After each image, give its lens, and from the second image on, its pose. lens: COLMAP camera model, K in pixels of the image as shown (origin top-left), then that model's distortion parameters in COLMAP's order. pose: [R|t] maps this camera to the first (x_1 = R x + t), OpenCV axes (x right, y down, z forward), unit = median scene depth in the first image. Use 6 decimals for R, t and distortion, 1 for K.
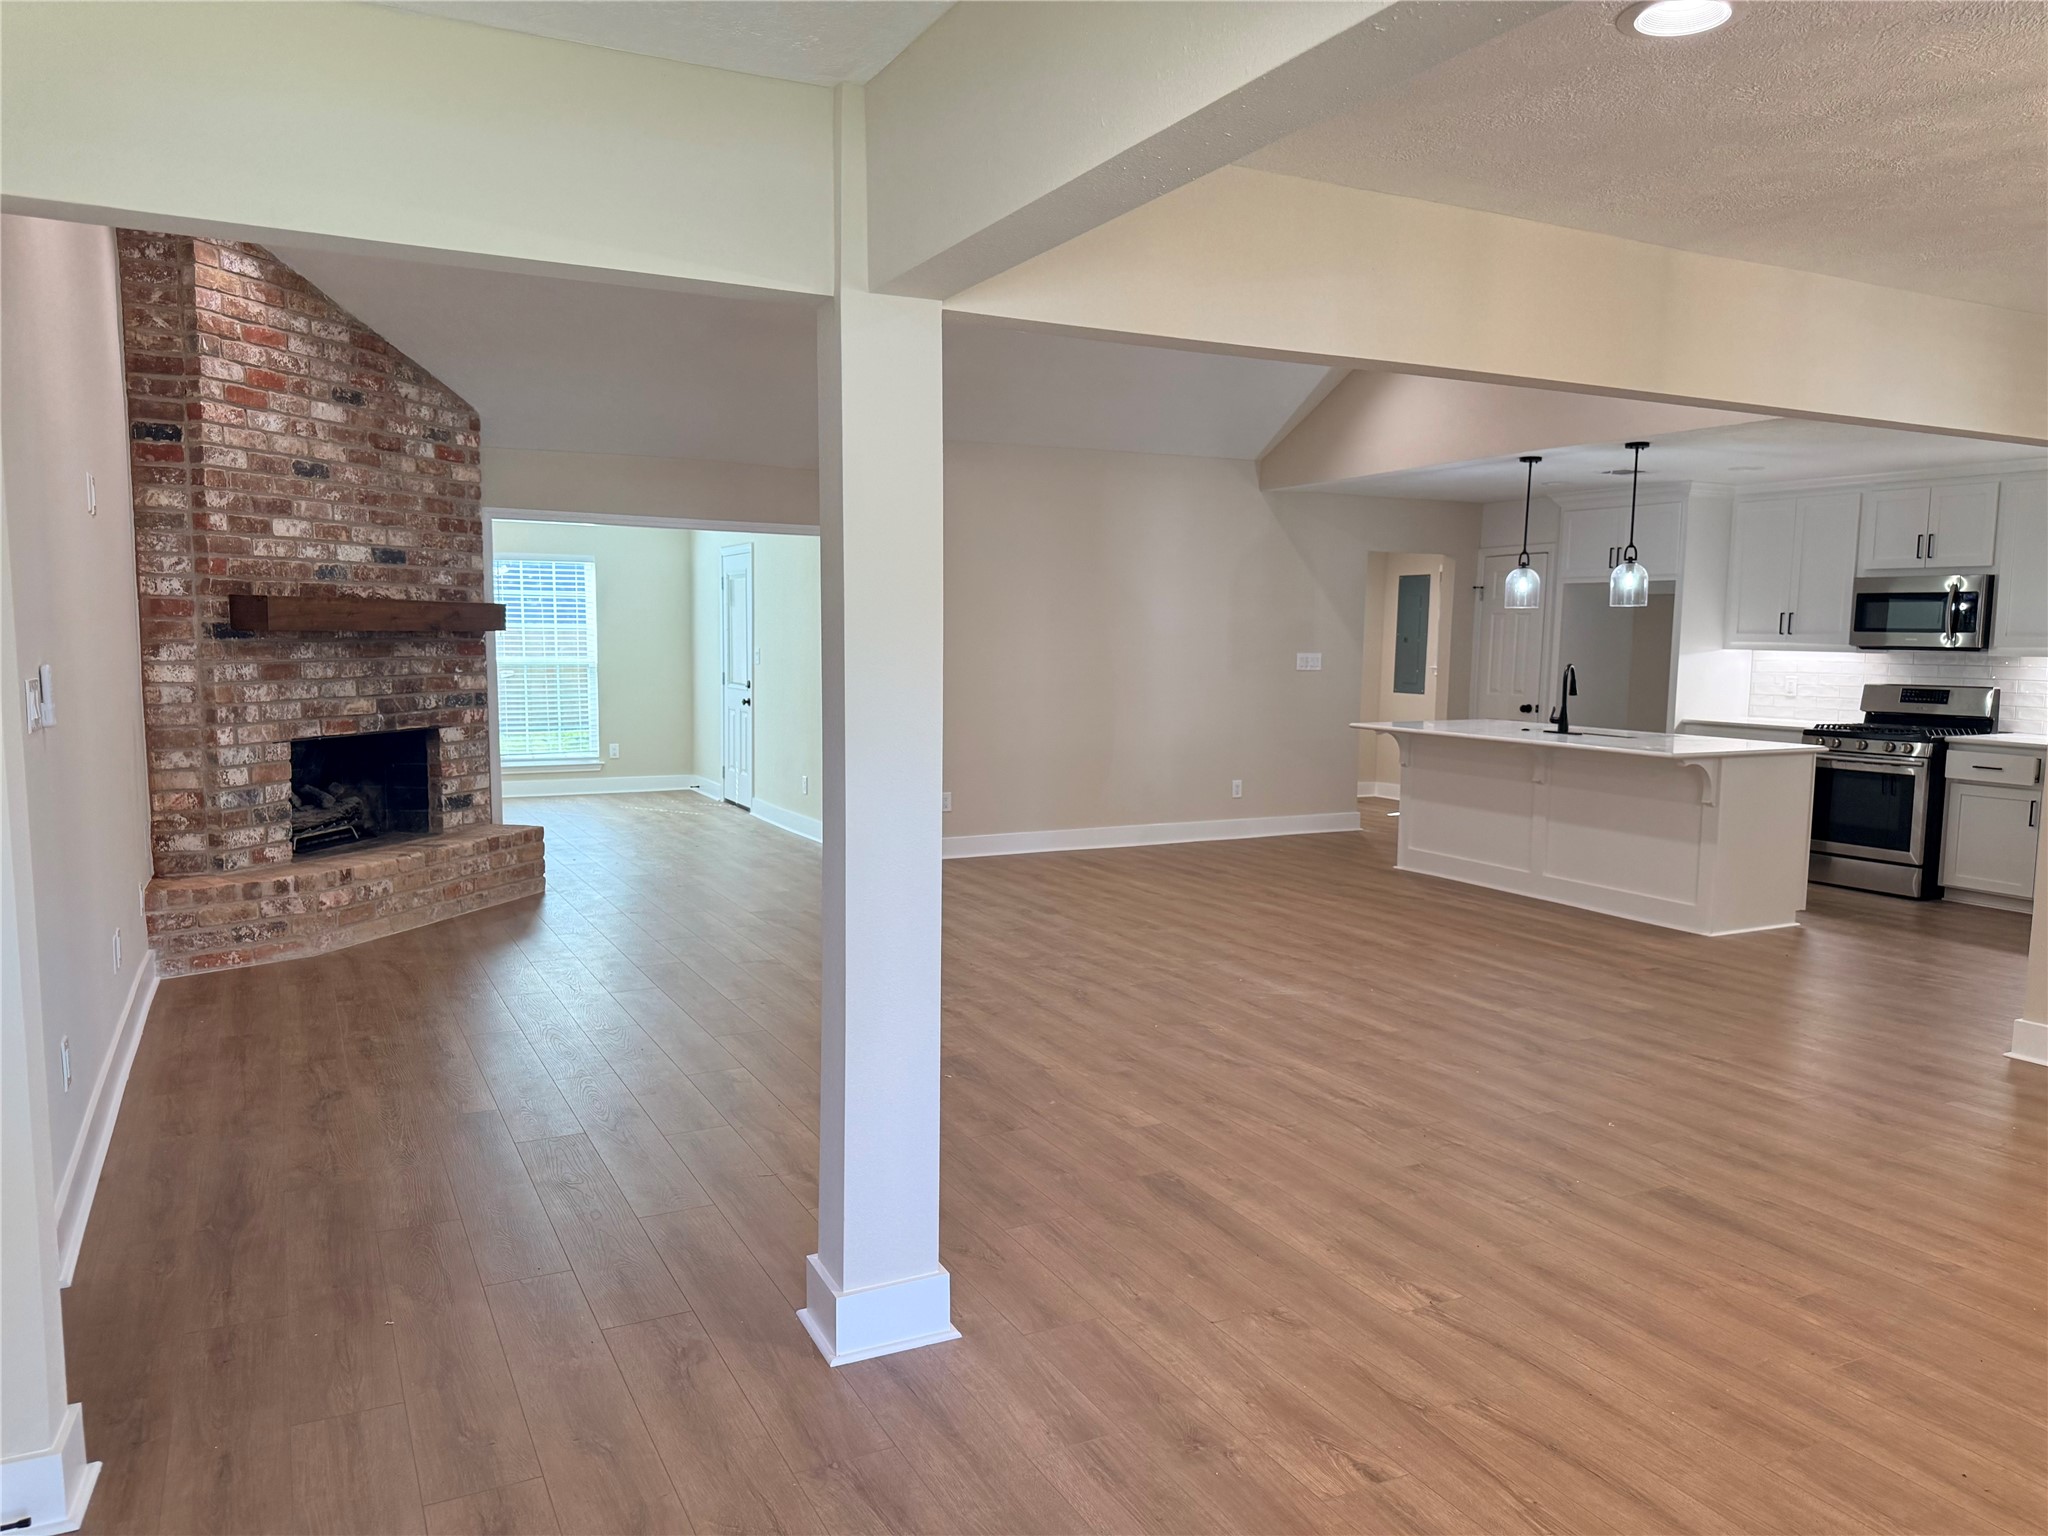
lens RADIAL K [[1454.3, 0, 1024.7], [0, 1454.3, 767.7], [0, 0, 1]] dist [0.051519, -0.072849]
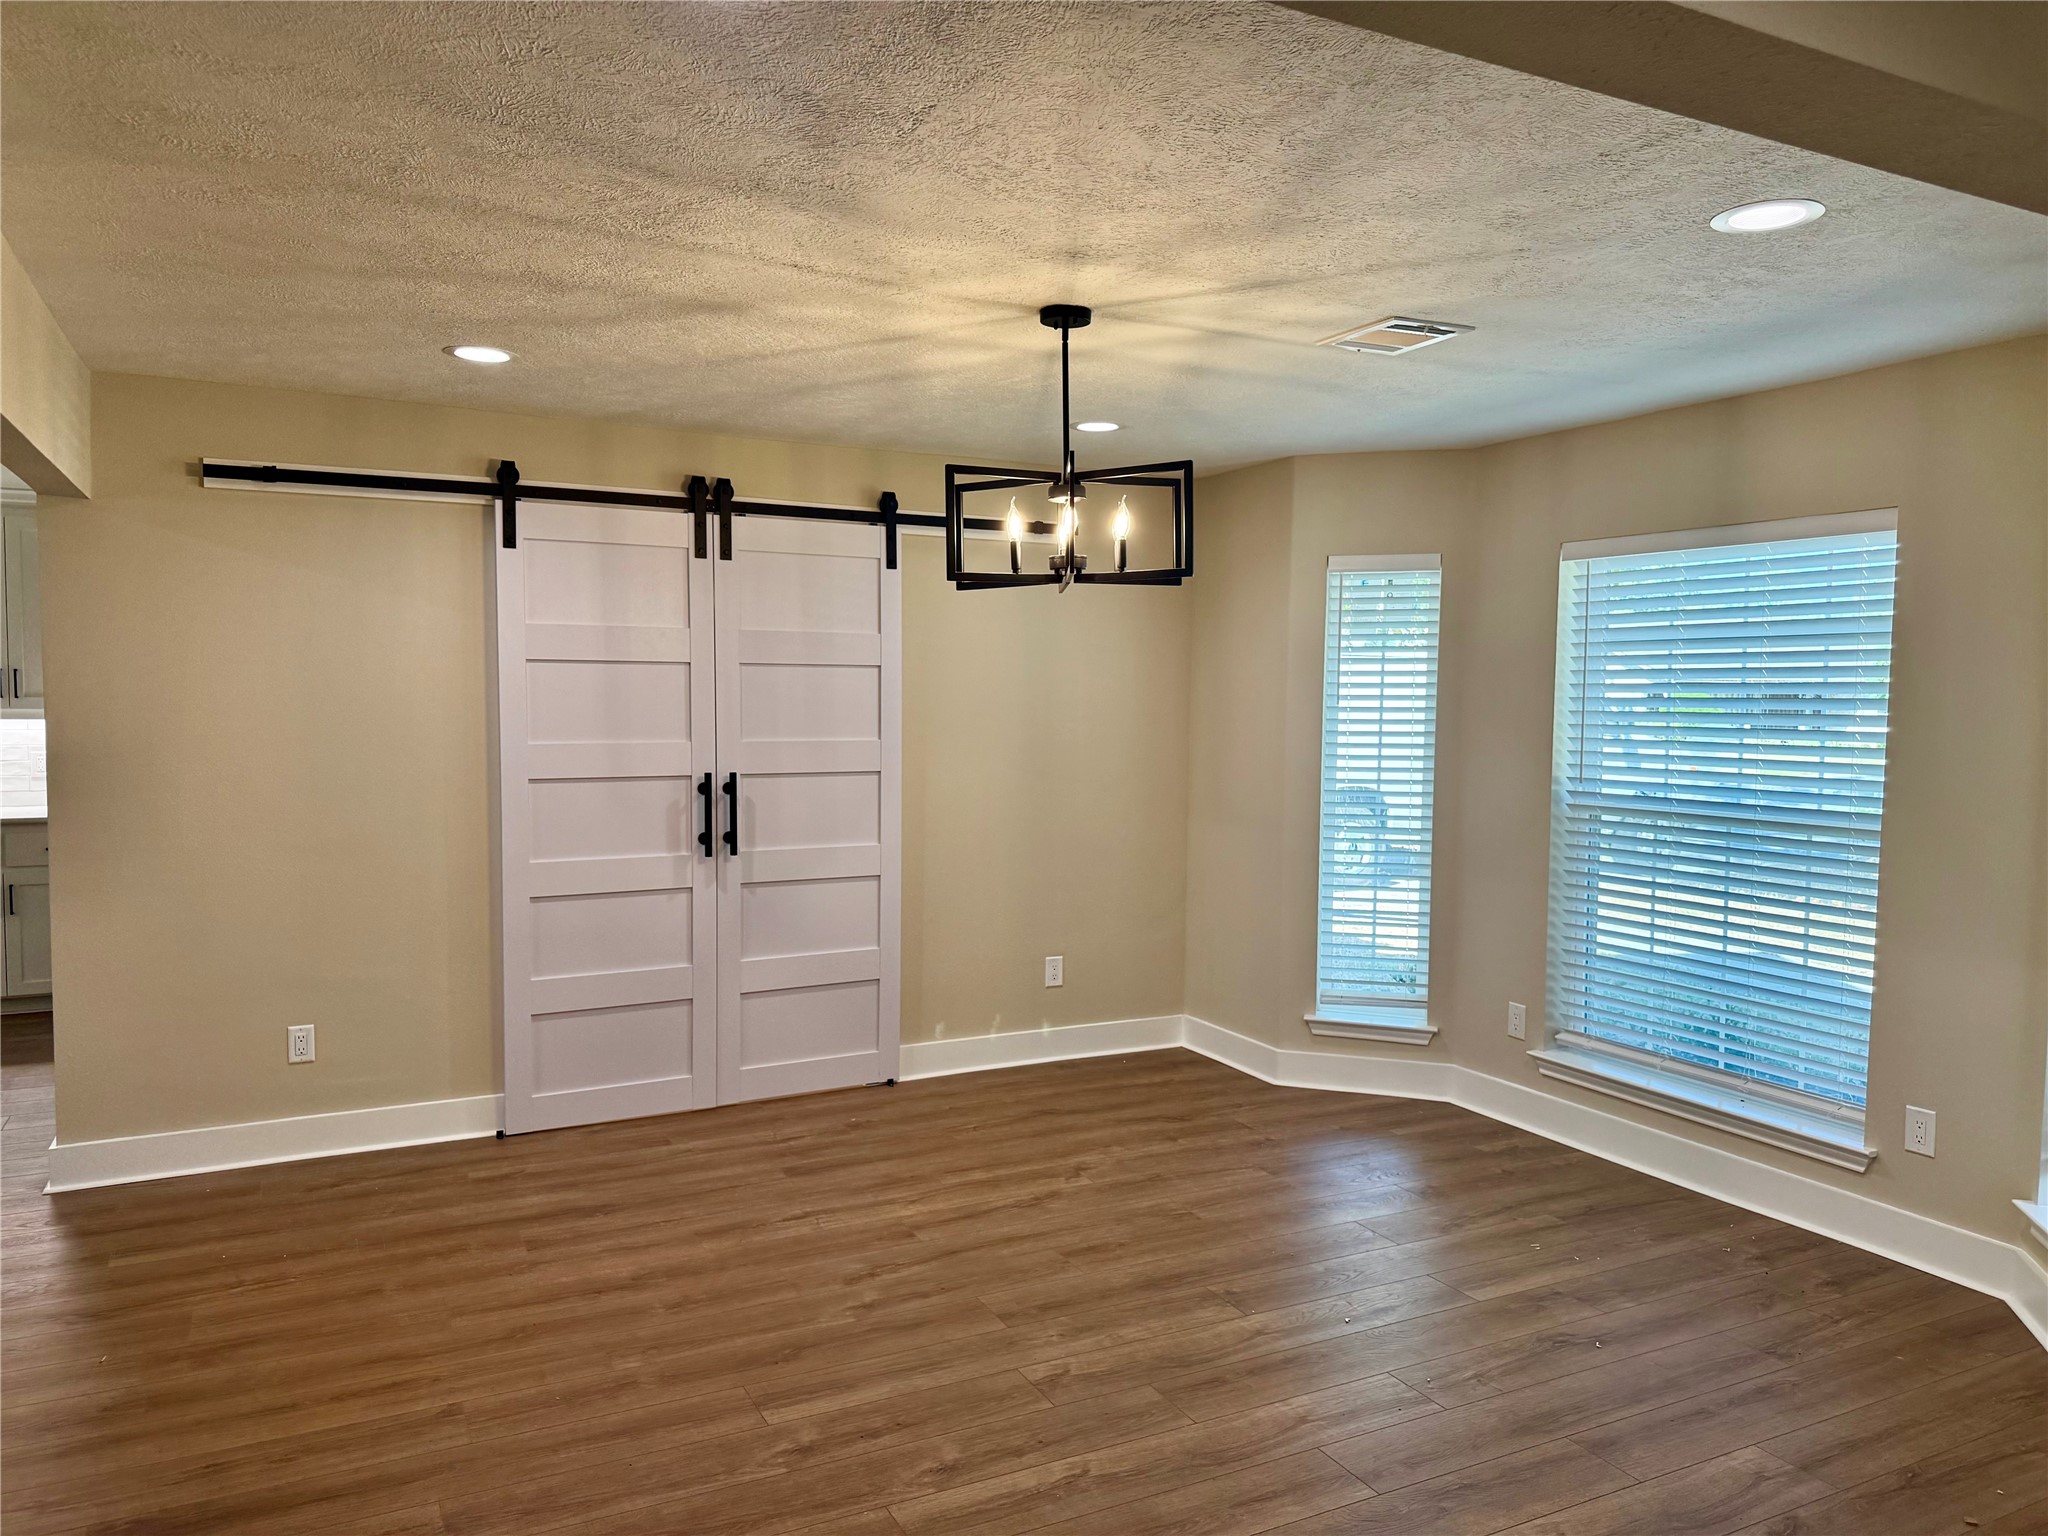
lens RADIAL K [[1454.3, 0, 1023.7], [0, 1454.3, 772.4], [0, 0, 1]] dist [0.051519, -0.072849]
pose [[-0.035863, -0.075024, 0.996537, -0.188861], [0.106273, 0.991238, 0.078449, -0.052203], [-0.993690, 0.108718, -0.027576, 0.613492]]
